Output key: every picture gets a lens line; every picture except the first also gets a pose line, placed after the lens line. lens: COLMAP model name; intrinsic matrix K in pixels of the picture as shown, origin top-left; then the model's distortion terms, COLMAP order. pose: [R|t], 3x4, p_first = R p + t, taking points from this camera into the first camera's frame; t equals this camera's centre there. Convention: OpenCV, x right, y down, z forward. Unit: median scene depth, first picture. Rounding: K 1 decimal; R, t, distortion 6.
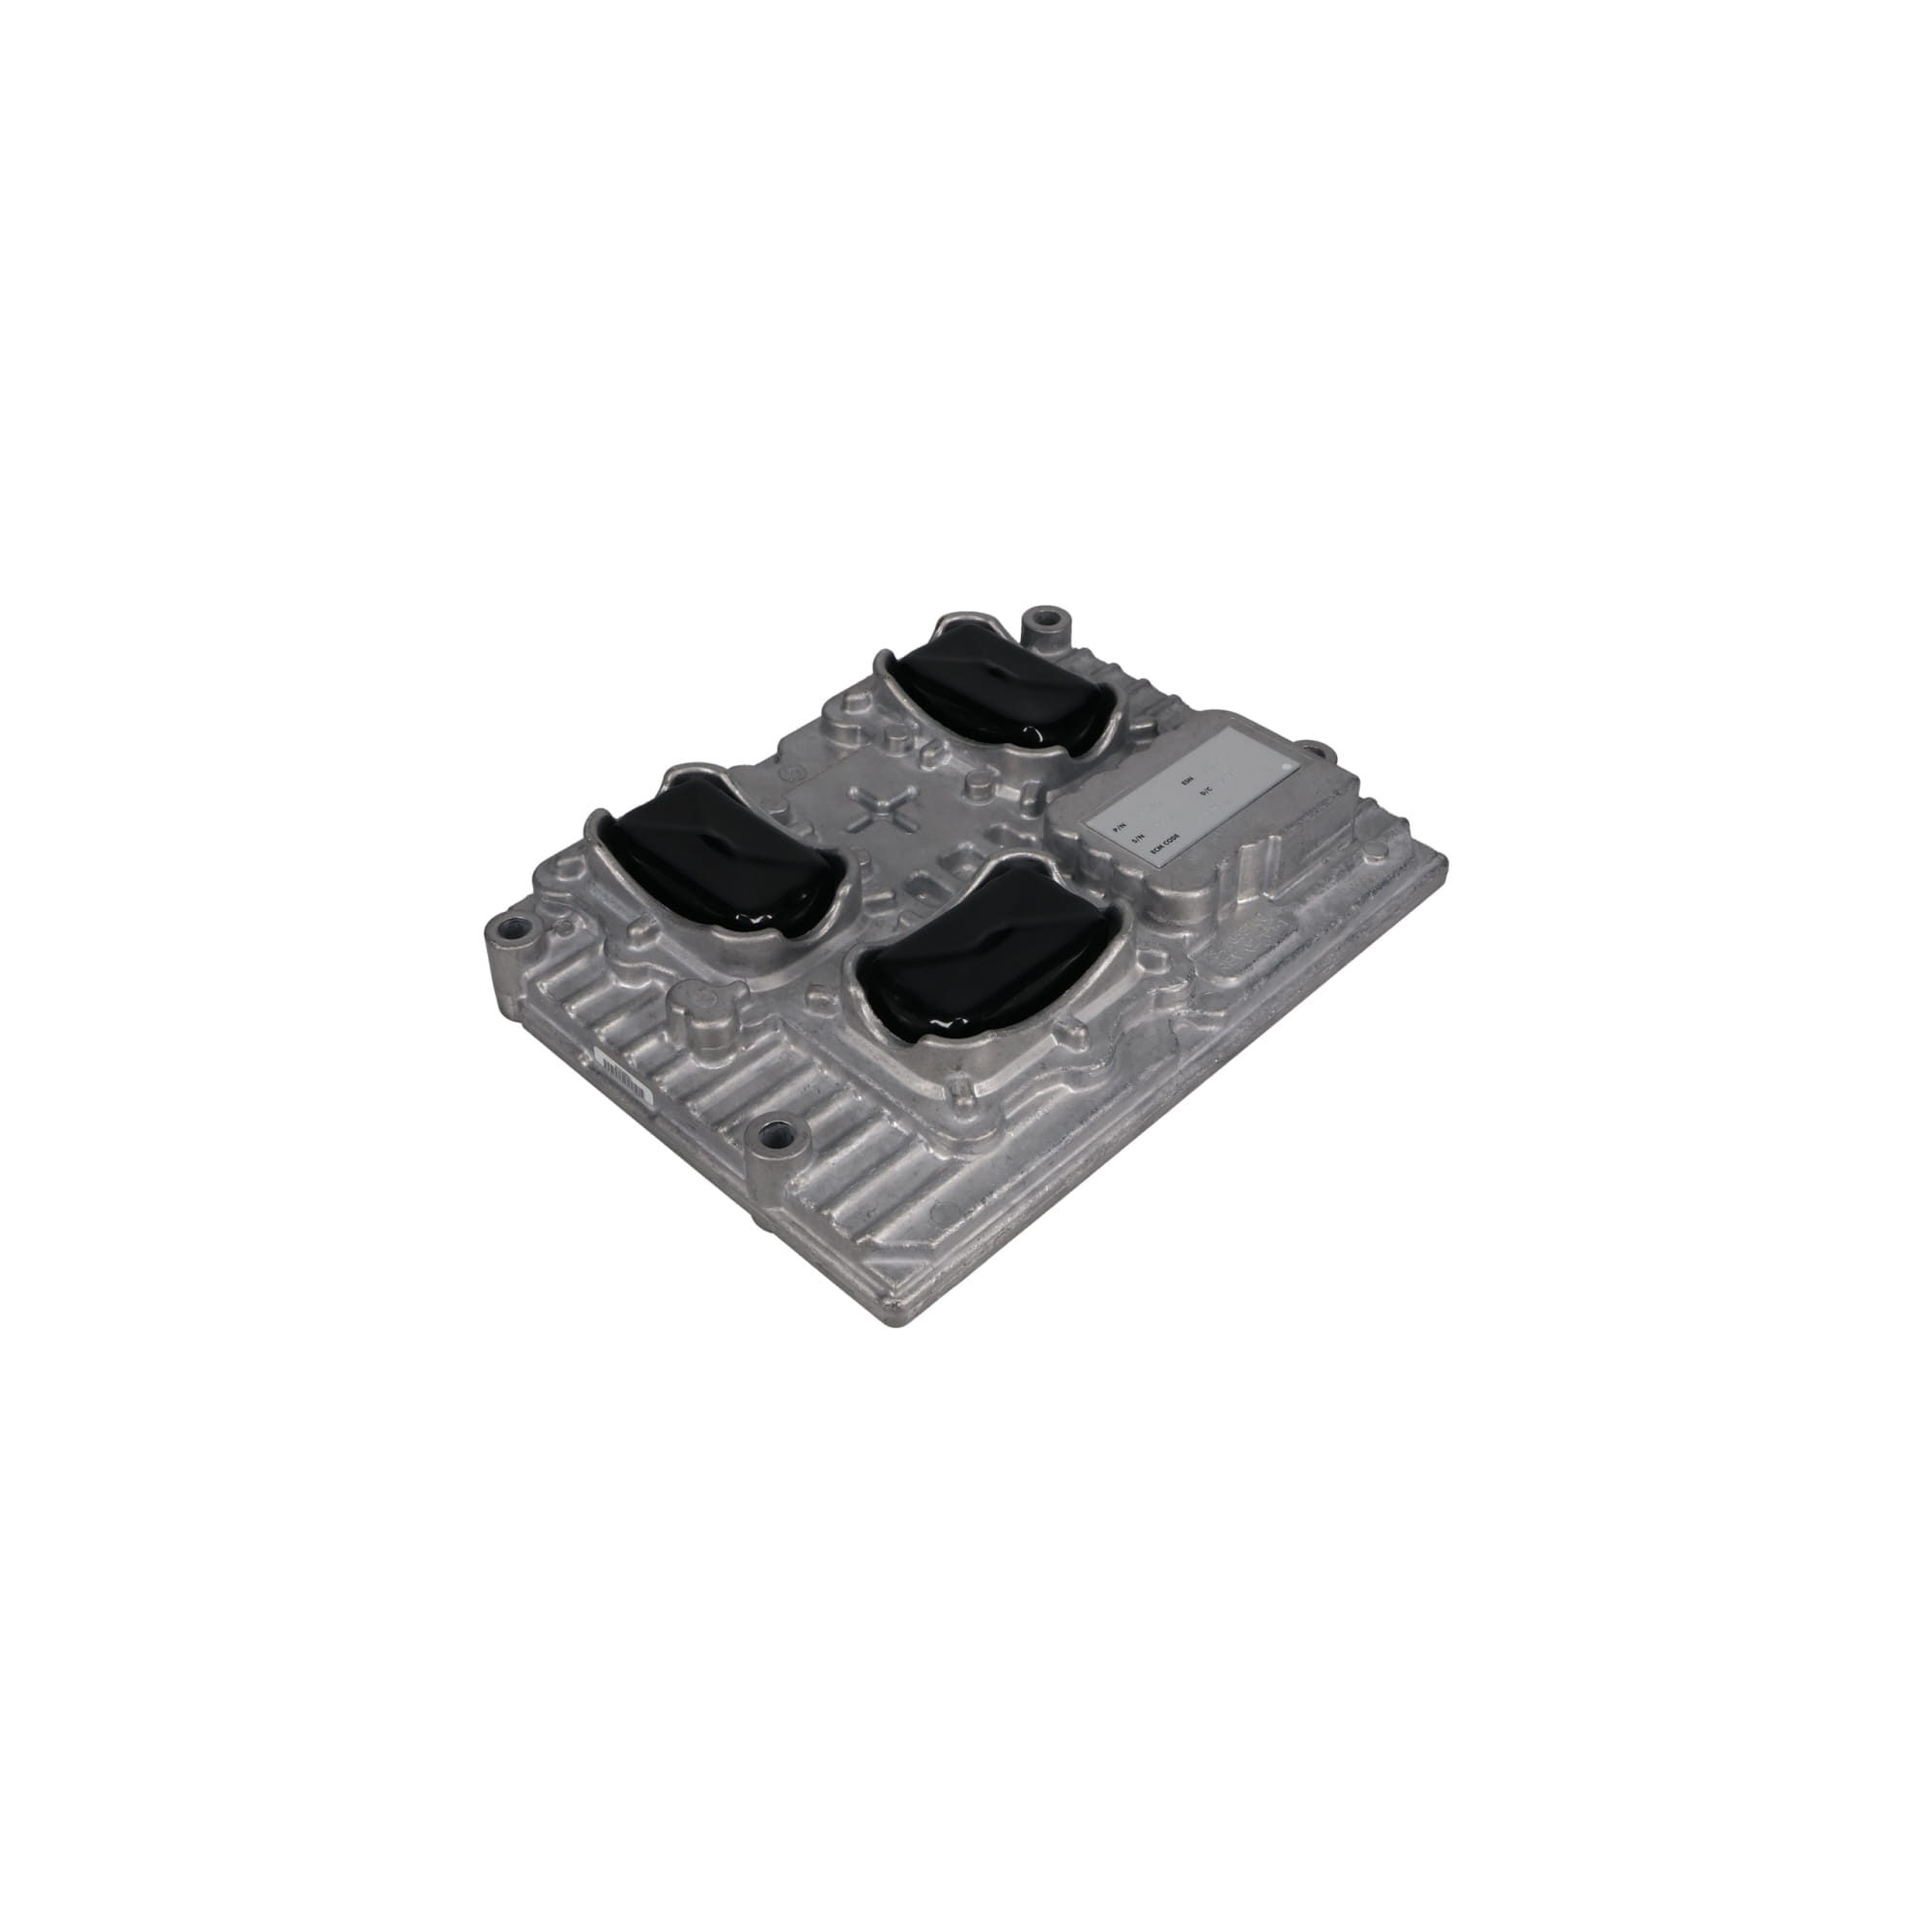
lens RADIAL K [[1990.6, 0, 968.4], [0, 1990.6, 919.7], [0, 0, 1]] dist [-0.097378, 0.000577]
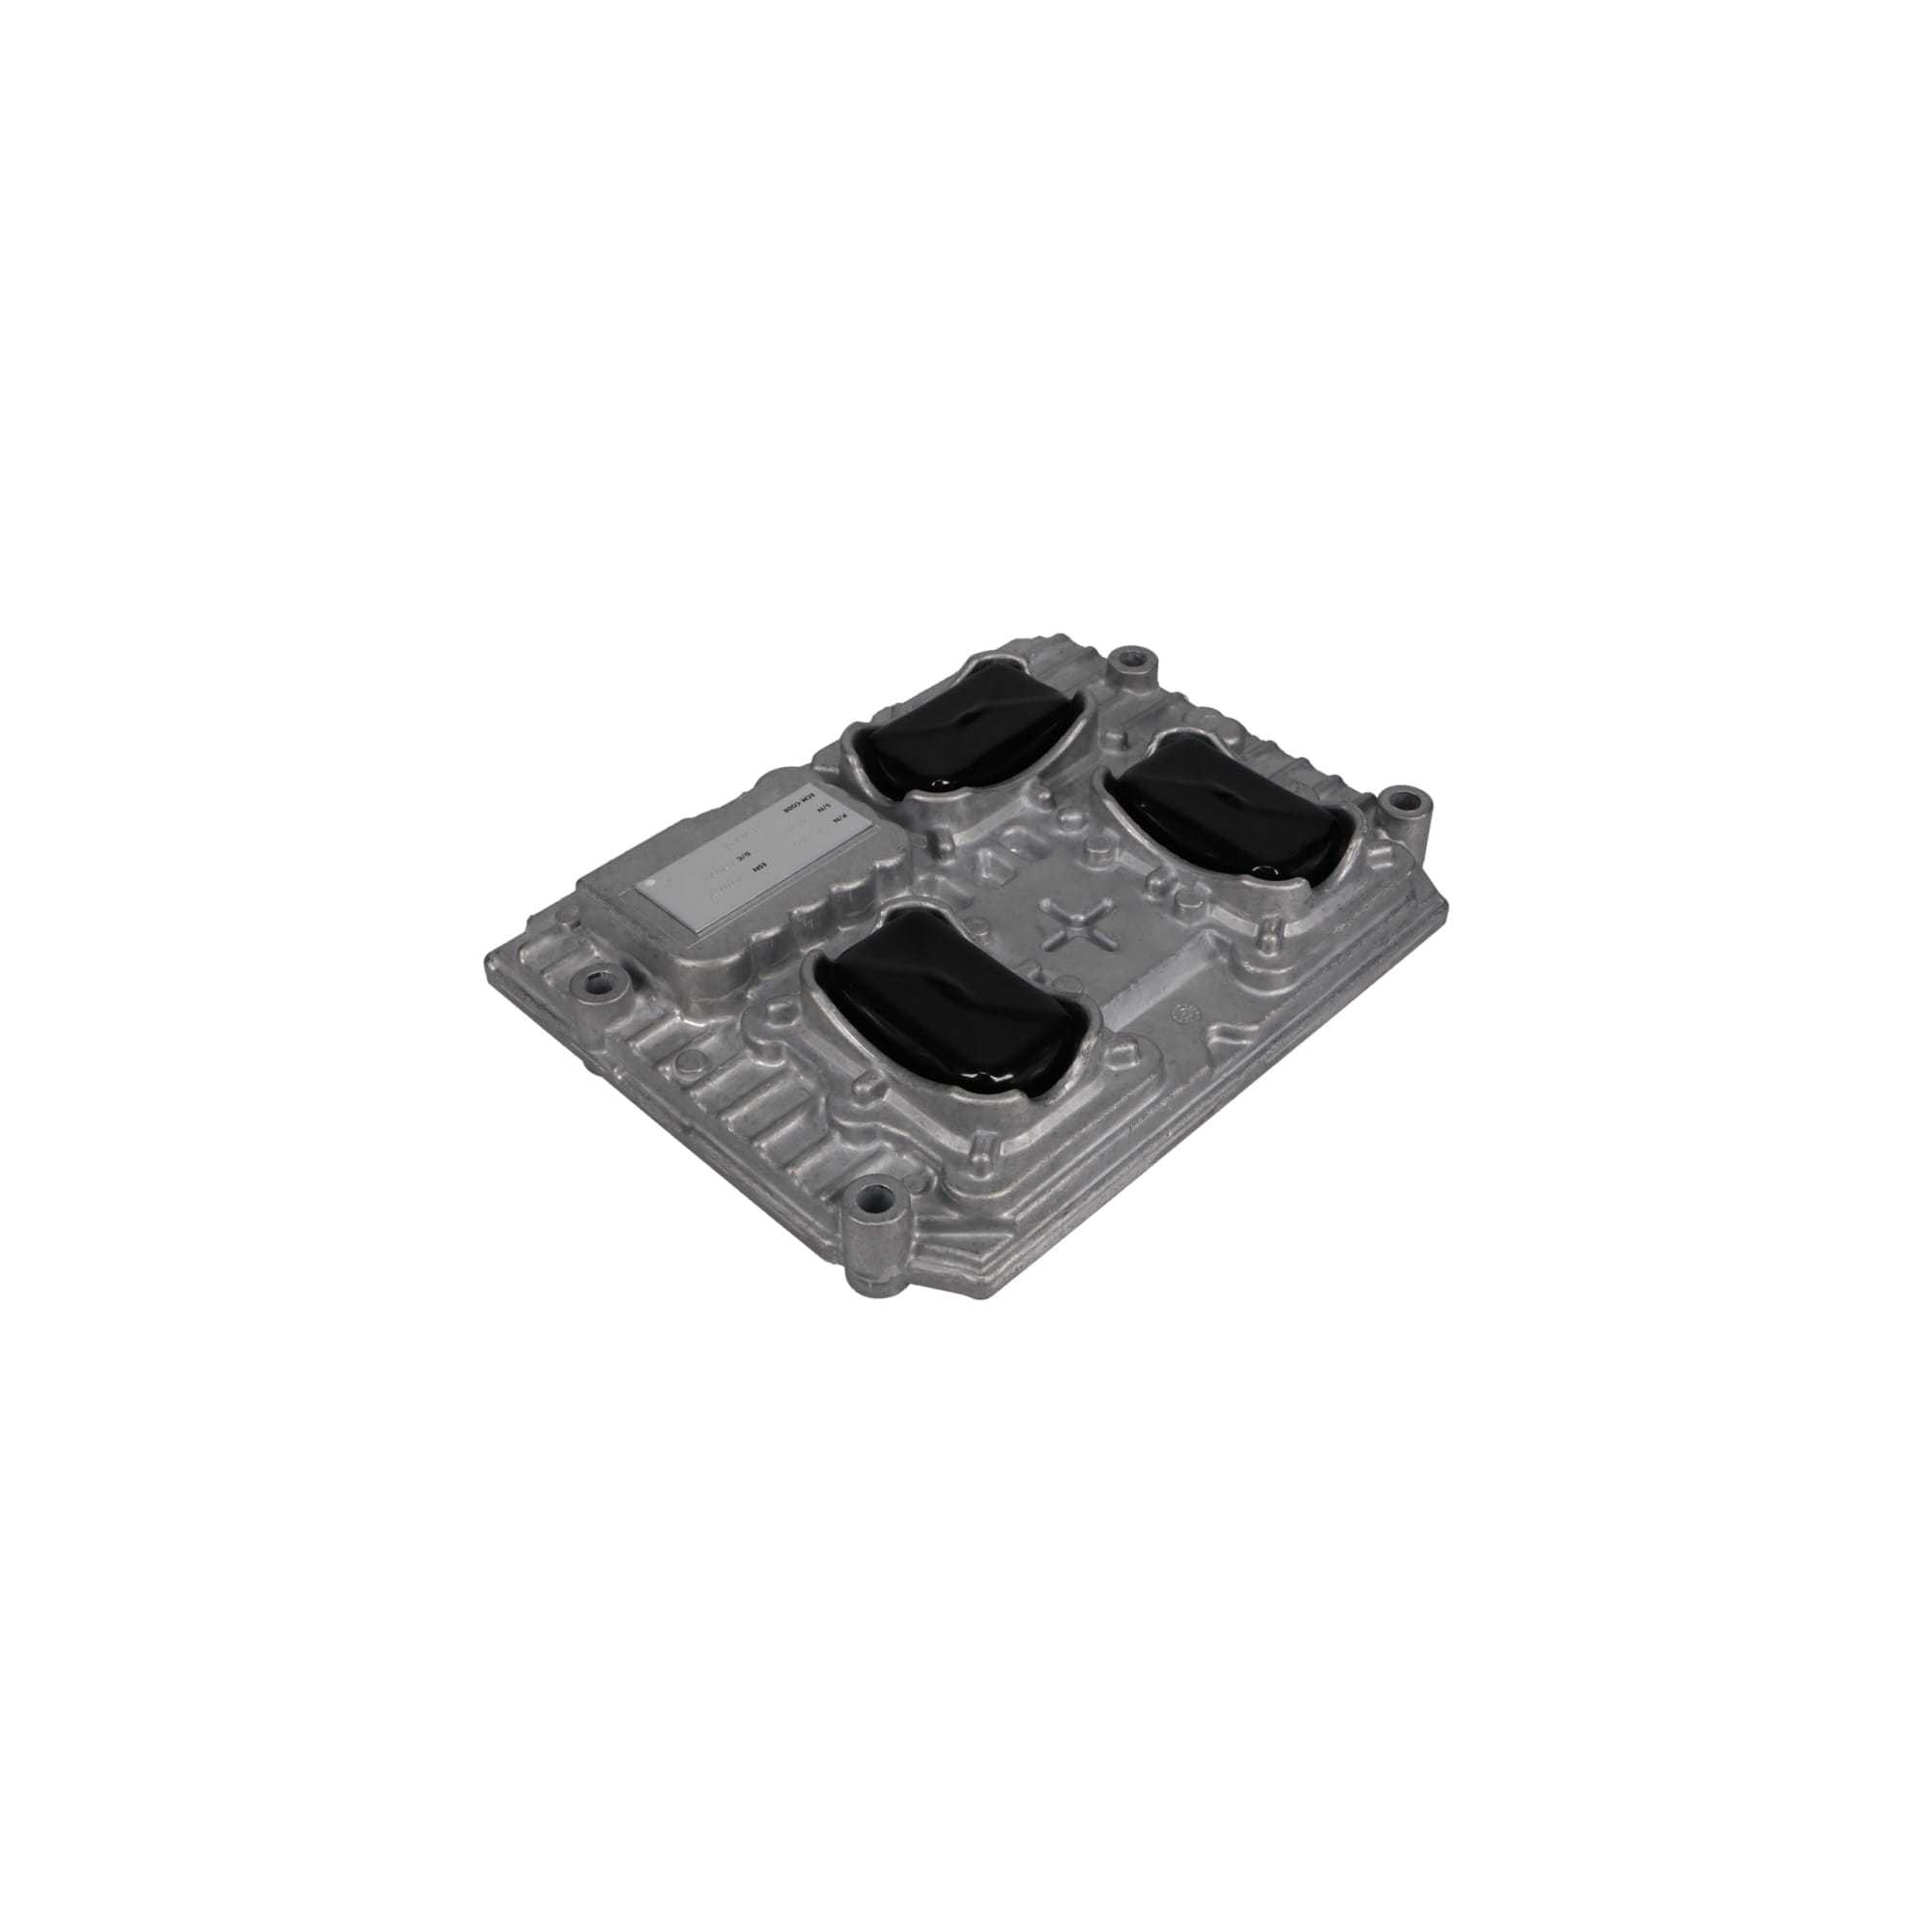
lens RADIAL K [[1990.6, 0, 968.4], [0, 1990.6, 919.7], [0, 0, 1]] dist [-0.097378, 0.000577]
pose [[0.999897, 0.003606, -0.013873, -0.086772], [-0.003671, 0.999982, -0.004690, -0.056095], [0.013856, 0.004741, 0.999893, 0.062550]]
